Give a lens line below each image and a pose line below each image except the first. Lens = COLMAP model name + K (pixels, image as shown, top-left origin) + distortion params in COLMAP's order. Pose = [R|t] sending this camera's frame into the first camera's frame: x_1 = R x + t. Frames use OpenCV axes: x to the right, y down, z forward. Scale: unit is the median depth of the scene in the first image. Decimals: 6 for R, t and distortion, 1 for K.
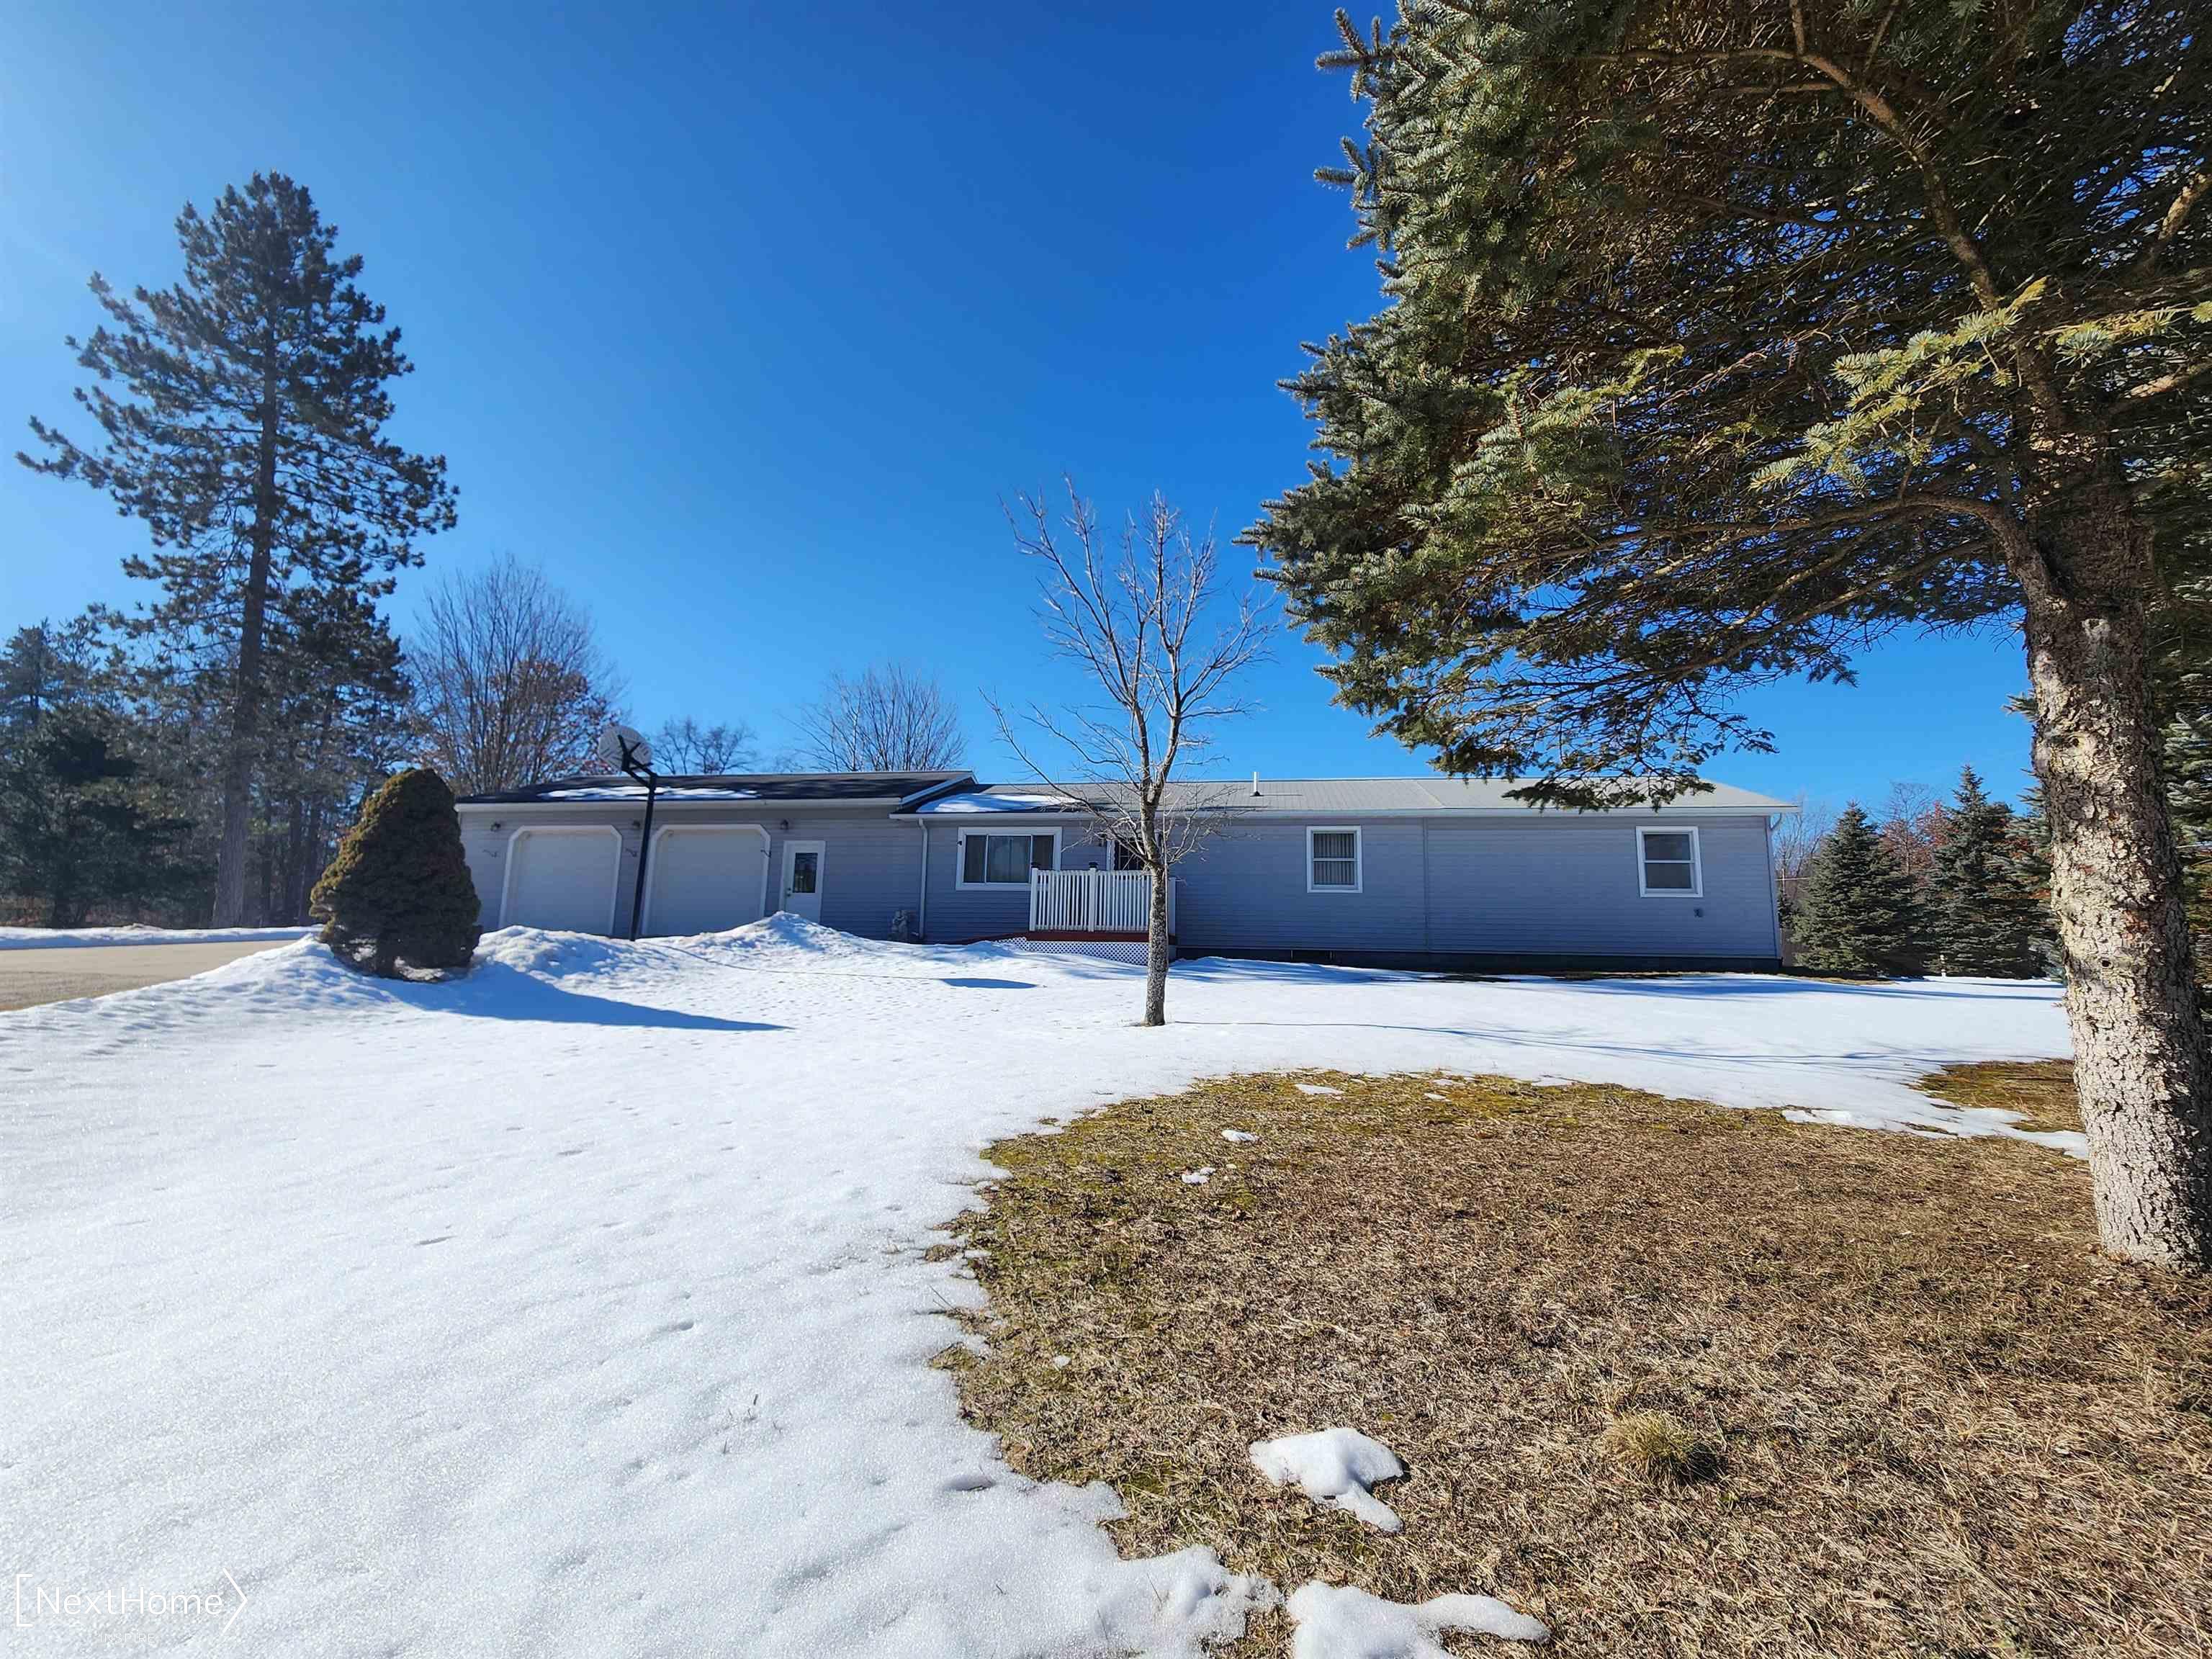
lens RADIAL K [[893.5, 0, 1112.4], [0, 893.5, 830.0], [0, 0, 1]] dist [-0.001403, 0.000154]
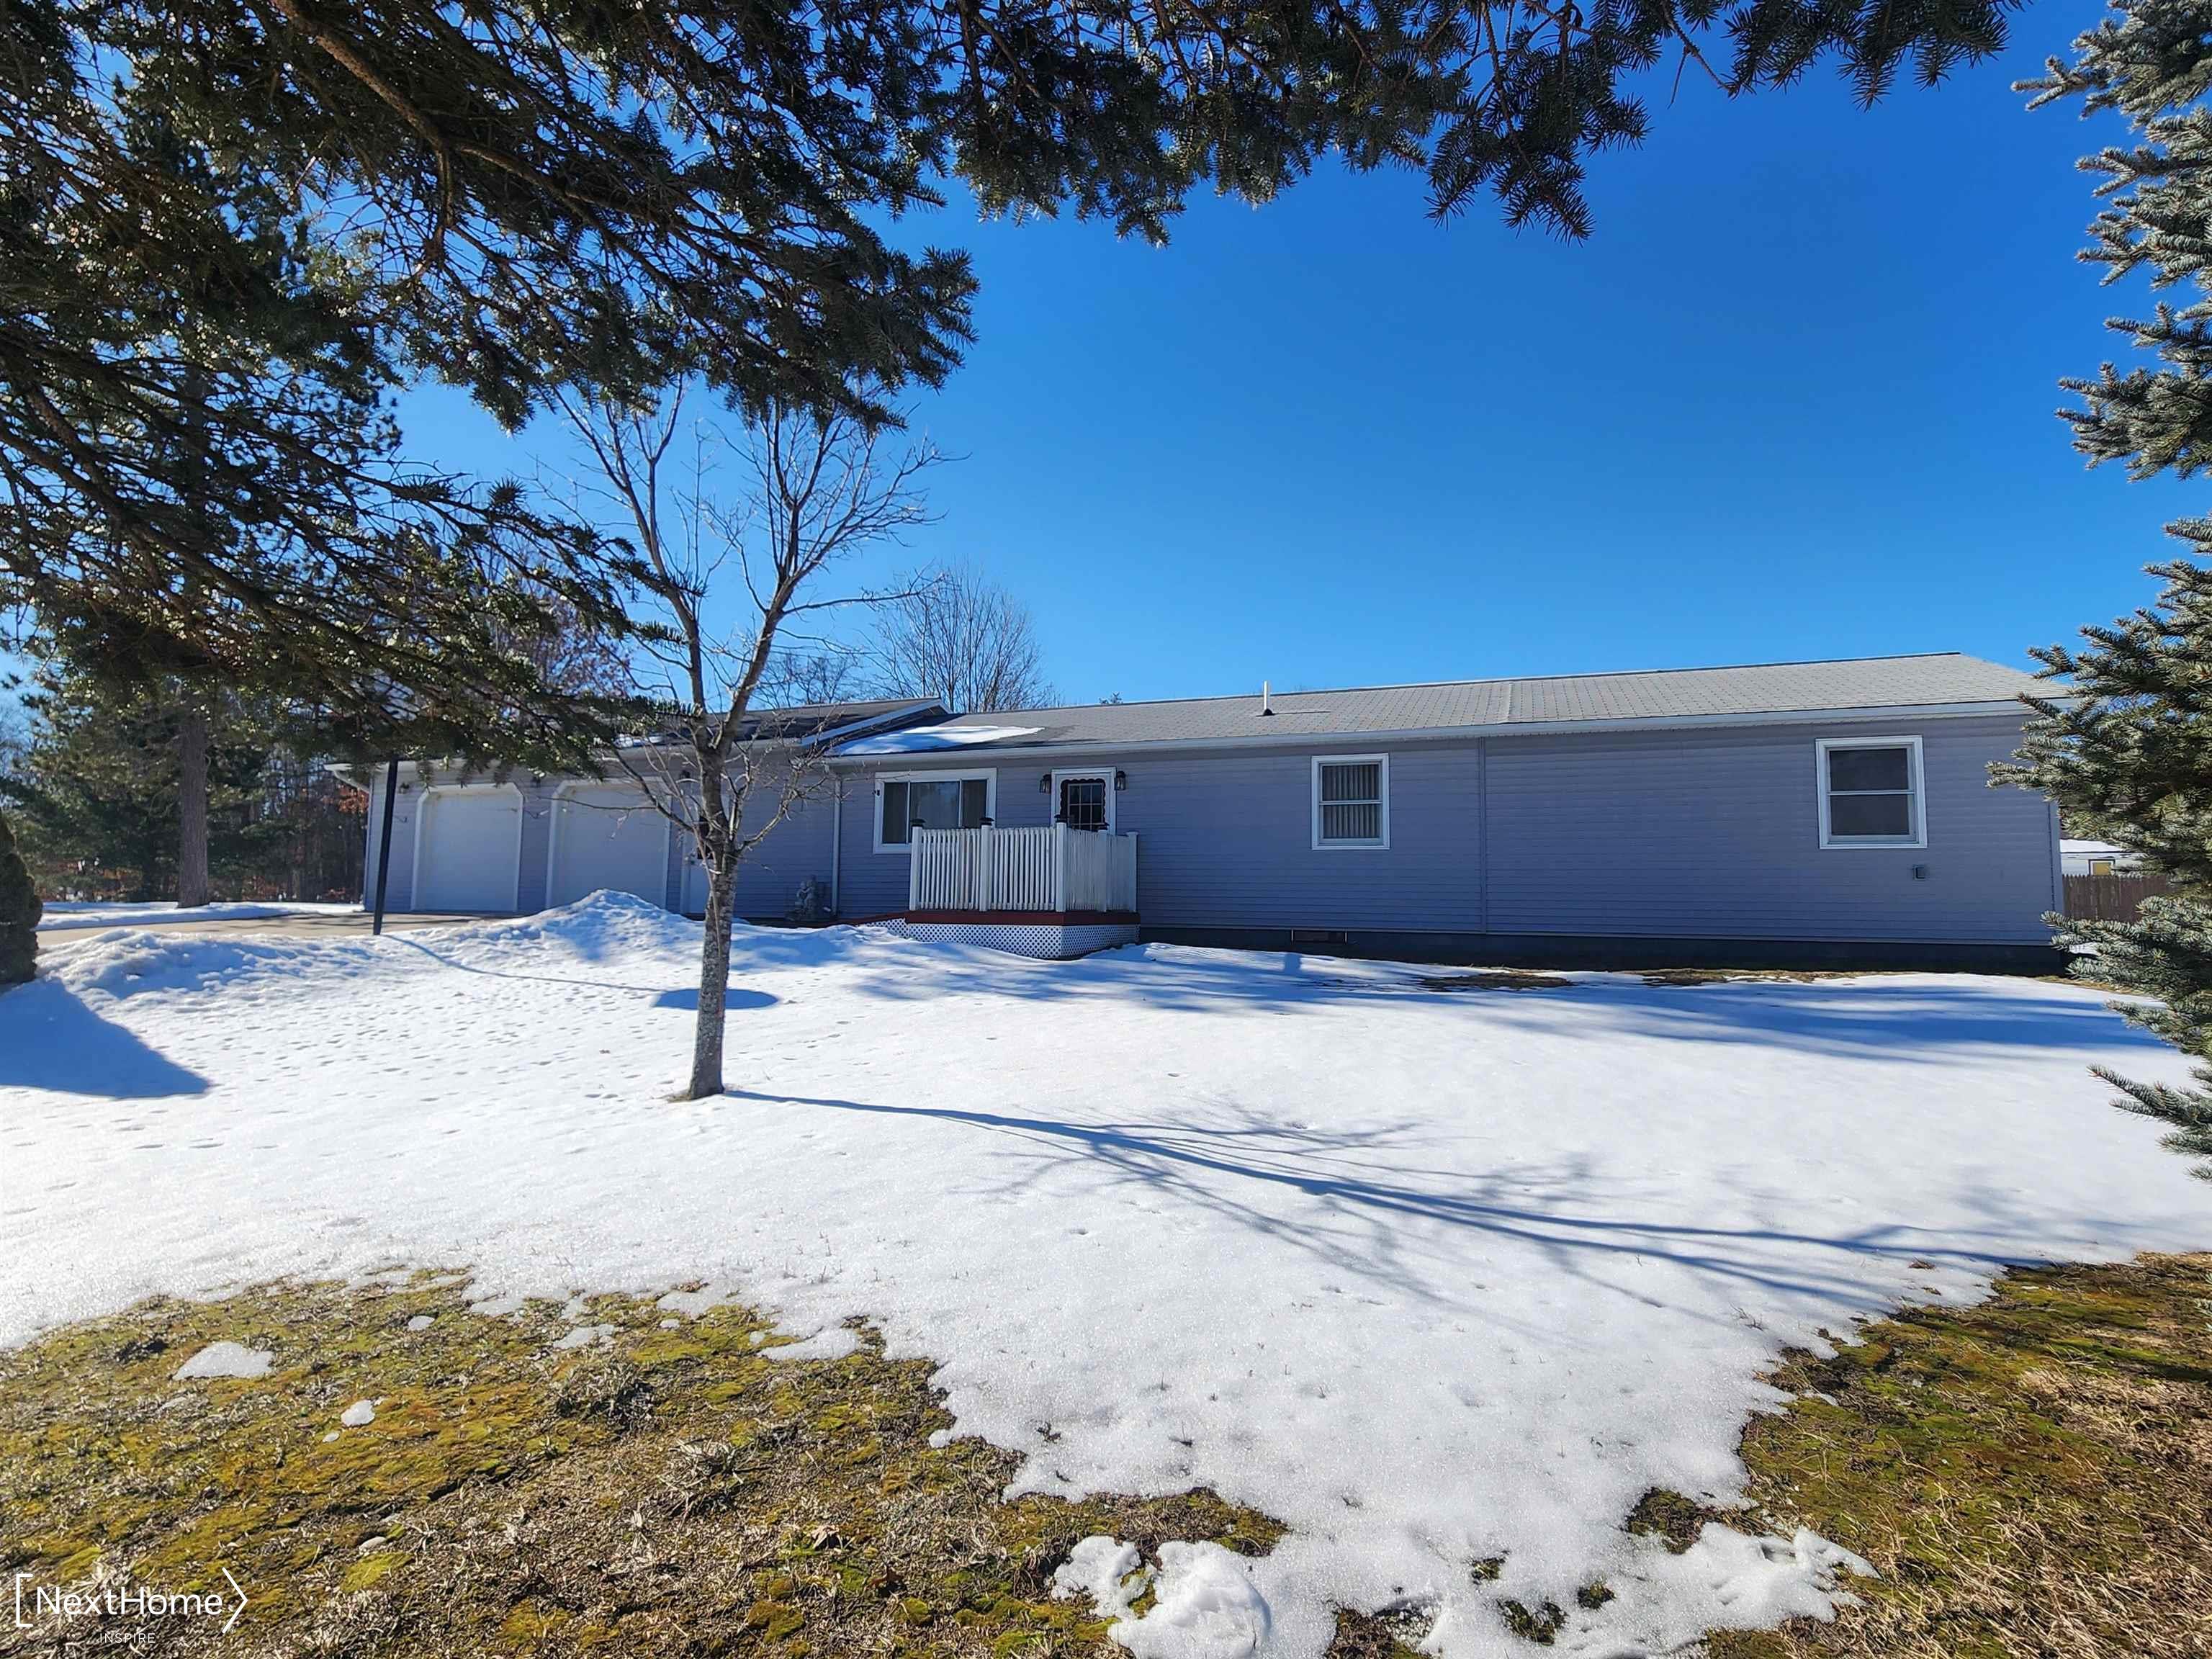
lens RADIAL K [[1050.8, 0, 1119.8], [0, 1050.8, 823.0], [0, 0, 1]] dist [-0.000850, 0.001632]
pose [[0.980110, -0.022867, -0.197131, 0.220089], [0.034917, 0.997713, 0.057868, -0.004831], [0.195357, -0.063600, 0.978668, 0.145660]]
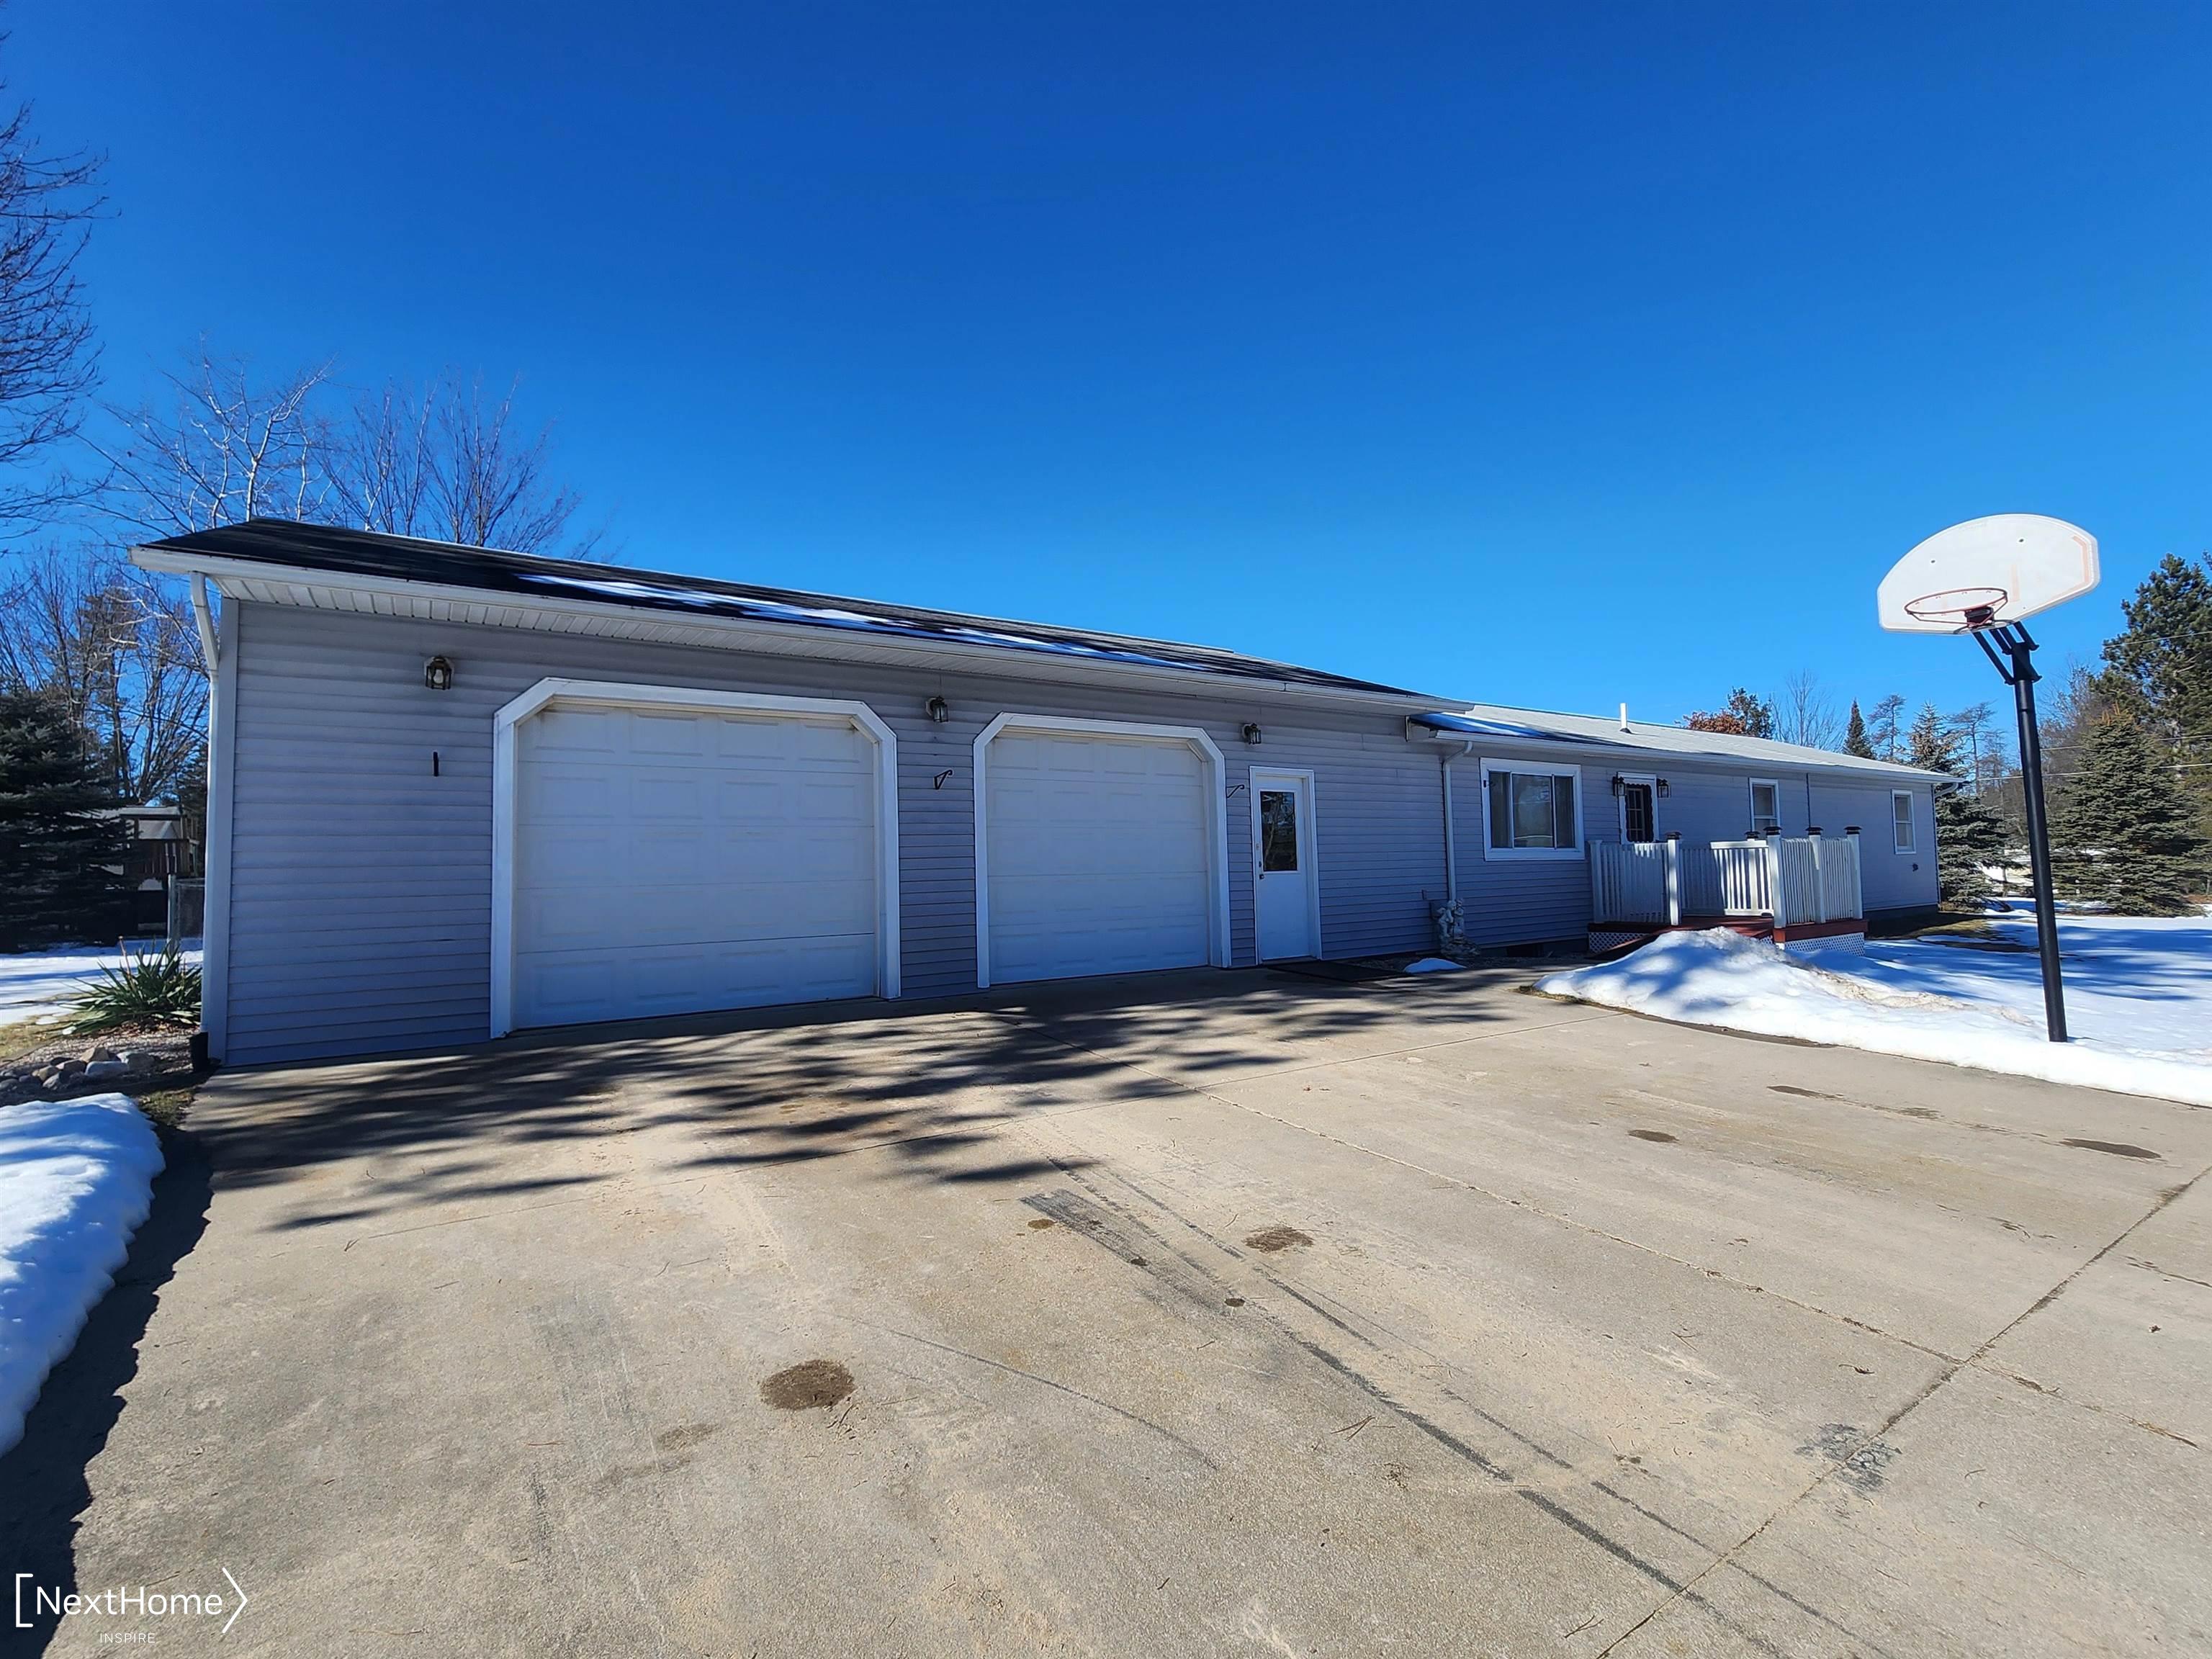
lens RADIAL K [[995.7, 0, 1106.0], [0, 995.7, 829.5], [0, 0, 1]] dist [-0.002326, 0.003653]
pose [[0.731681, -0.006328, 0.681617, -0.842649], [-0.058523, 0.995681, 0.072066, 0.012346], [-0.679130, -0.092620, 0.728151, 0.686044]]
